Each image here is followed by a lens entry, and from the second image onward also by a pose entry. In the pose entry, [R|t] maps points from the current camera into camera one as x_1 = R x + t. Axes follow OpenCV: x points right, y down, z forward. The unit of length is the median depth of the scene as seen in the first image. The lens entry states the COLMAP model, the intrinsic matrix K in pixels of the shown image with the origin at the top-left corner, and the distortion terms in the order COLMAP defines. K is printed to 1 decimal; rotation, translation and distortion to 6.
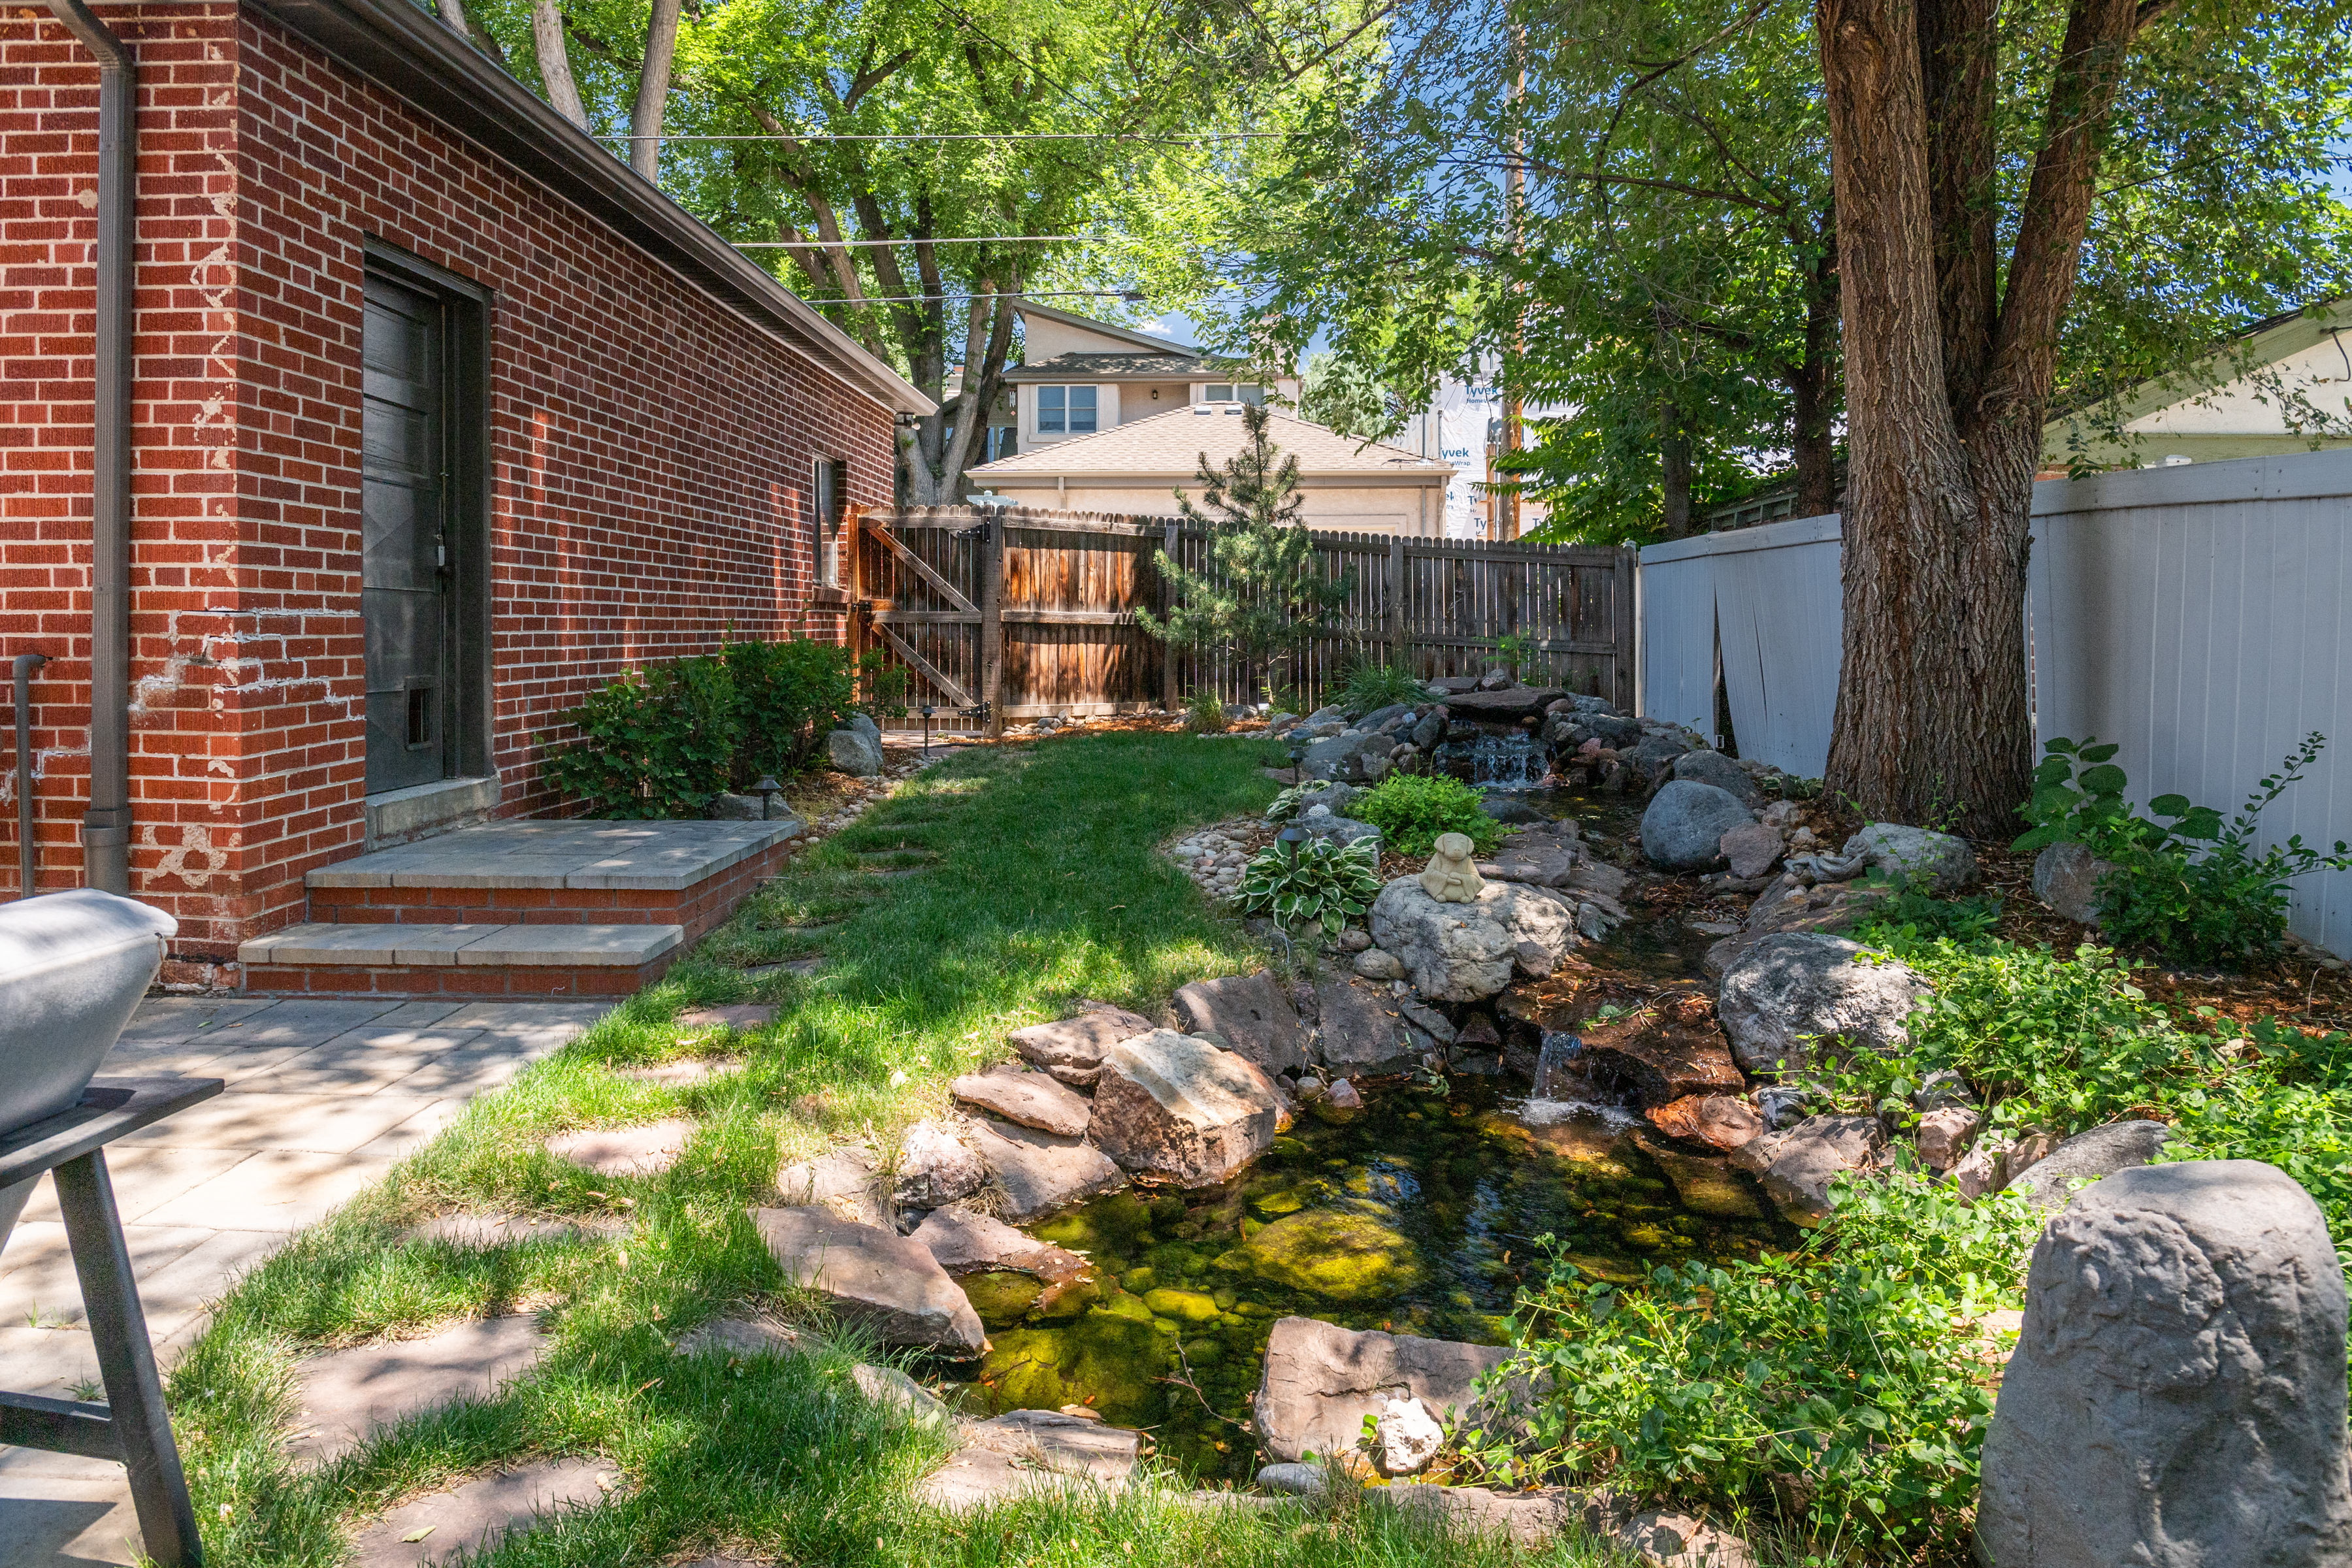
lens RADIAL K [[1416.7, 0, 1171.8], [0, 1416.7, 640.8], [0, 0, 1]] dist [-0.006186, -0.000958]
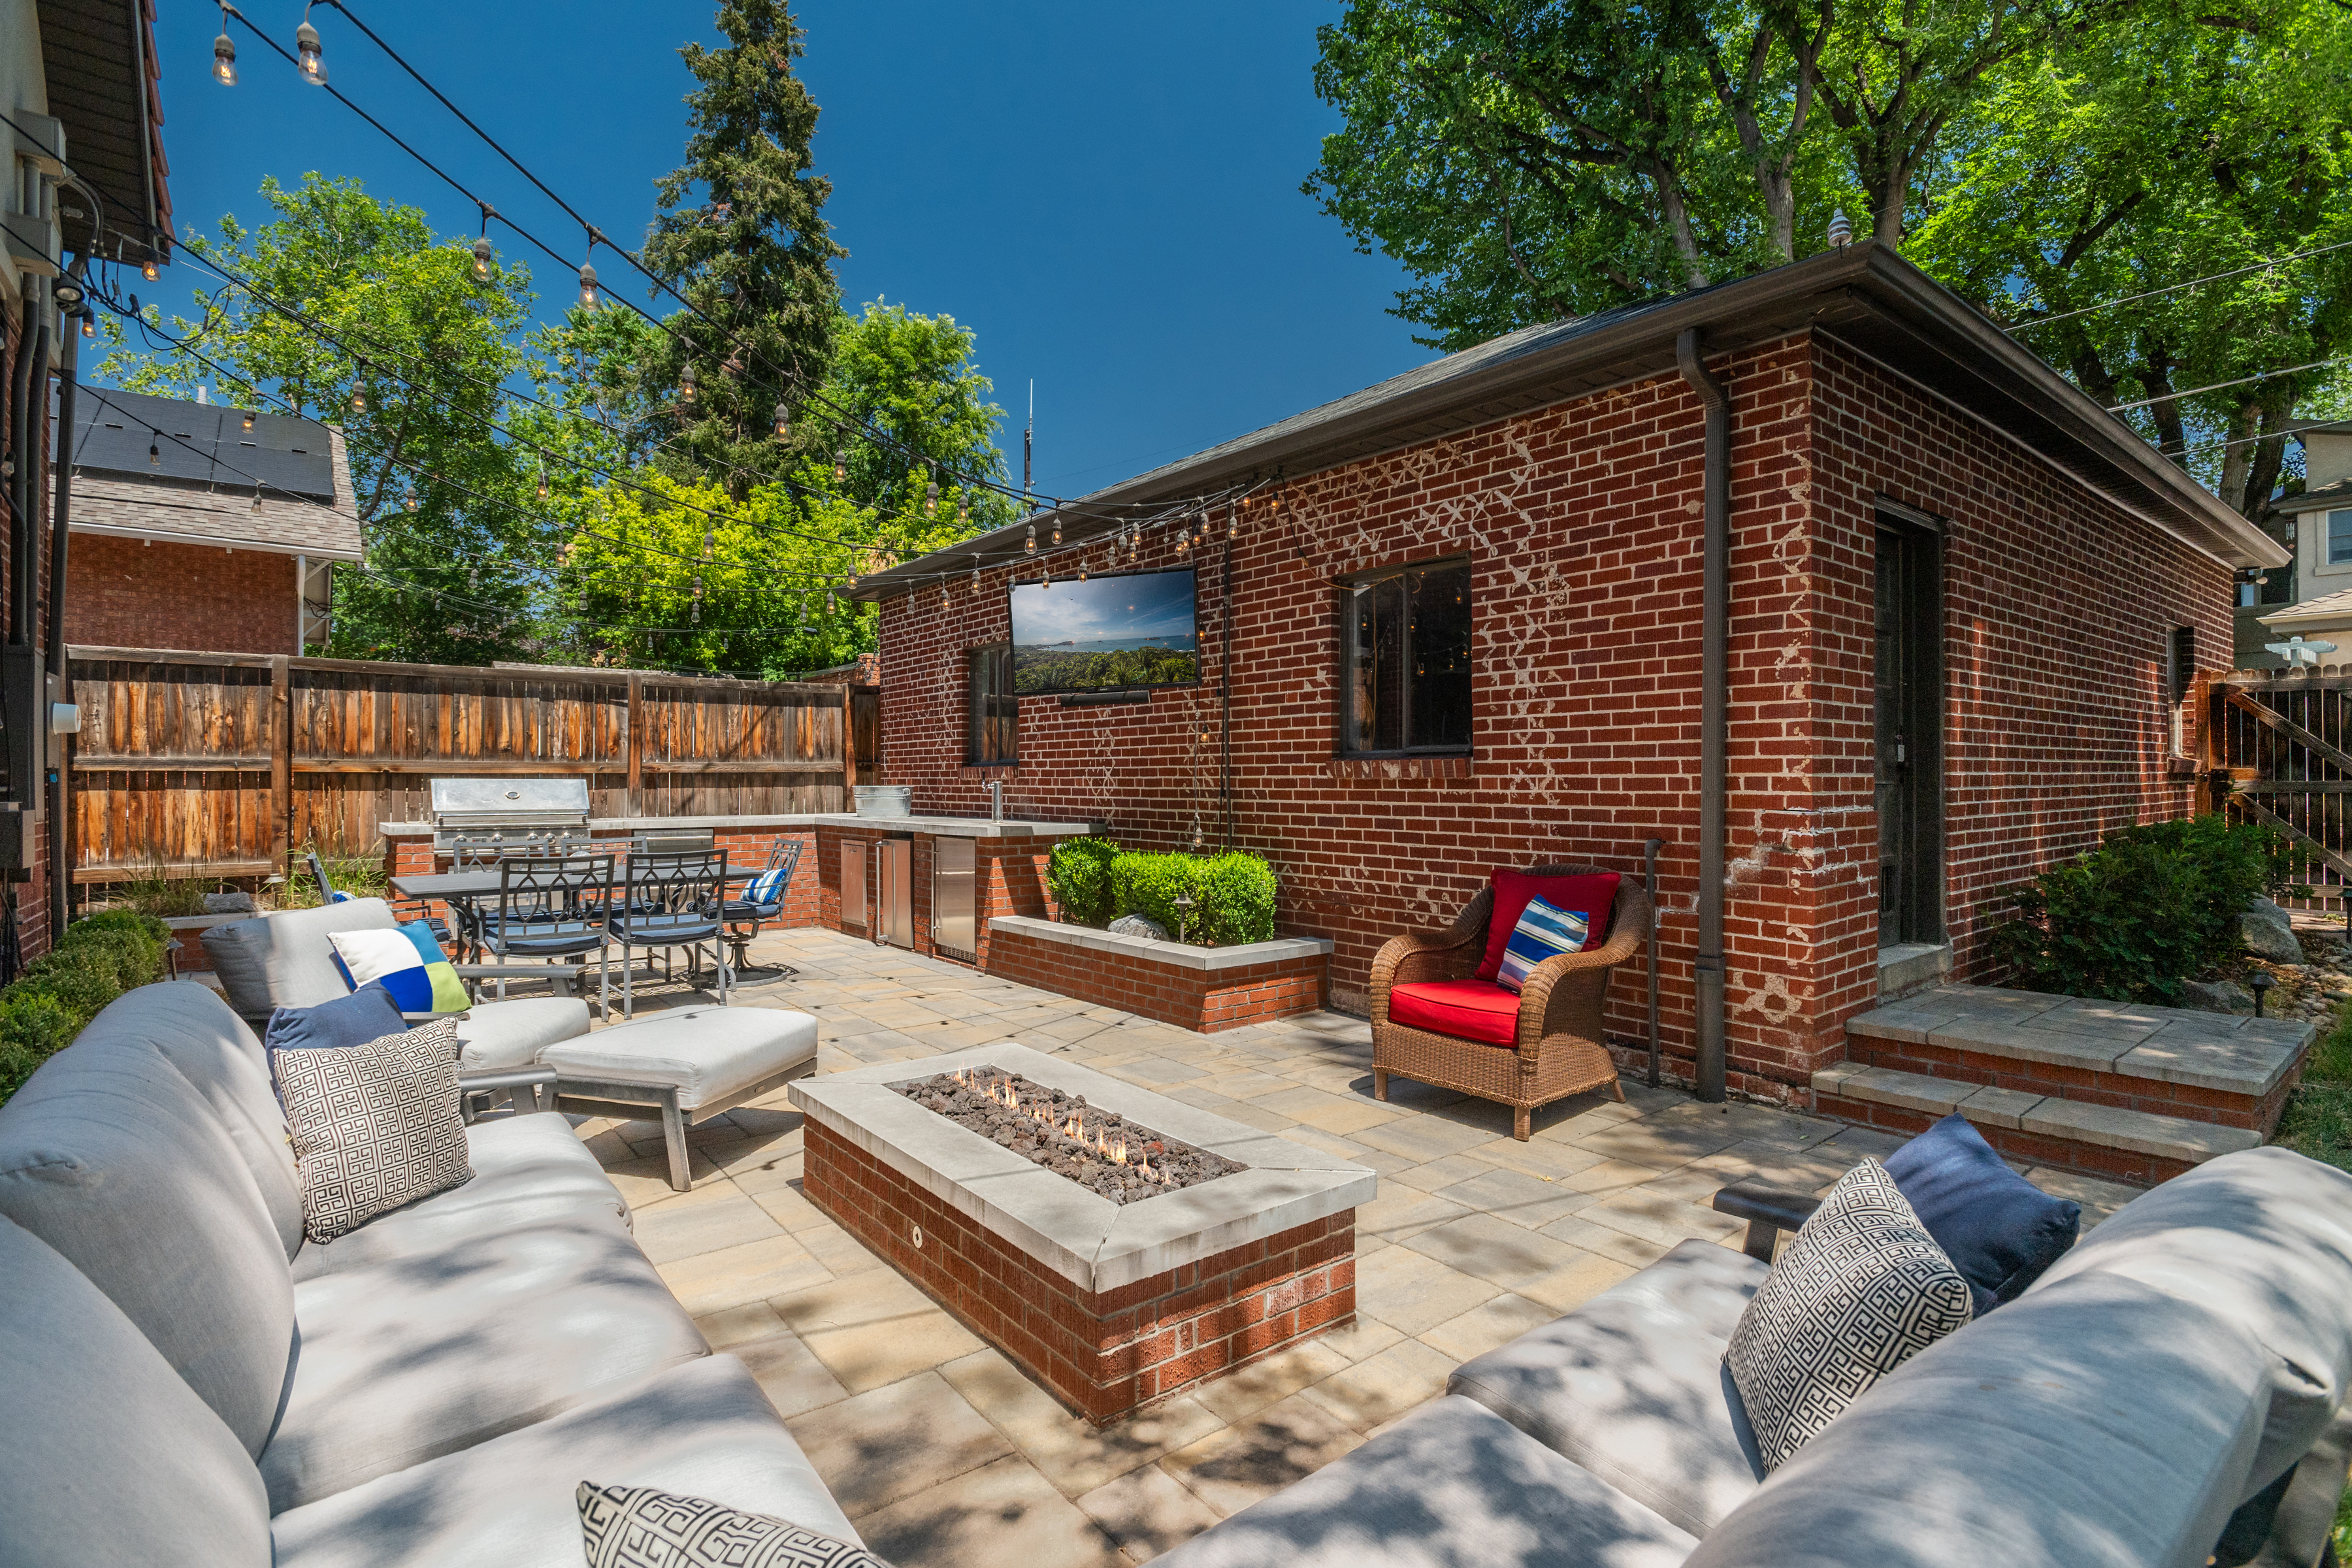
lens RADIAL K [[1131.1, 0, 1182.3], [0, 1131.1, 774.9], [0, 0, 1]] dist [-0.000918, 0.000113]
pose [[0.662975, -0.004092, -0.748630, -0.276092], [-0.002347, 0.999969, -0.007544, -0.044153], [0.748638, 0.006758, 0.662945, -0.094720]]
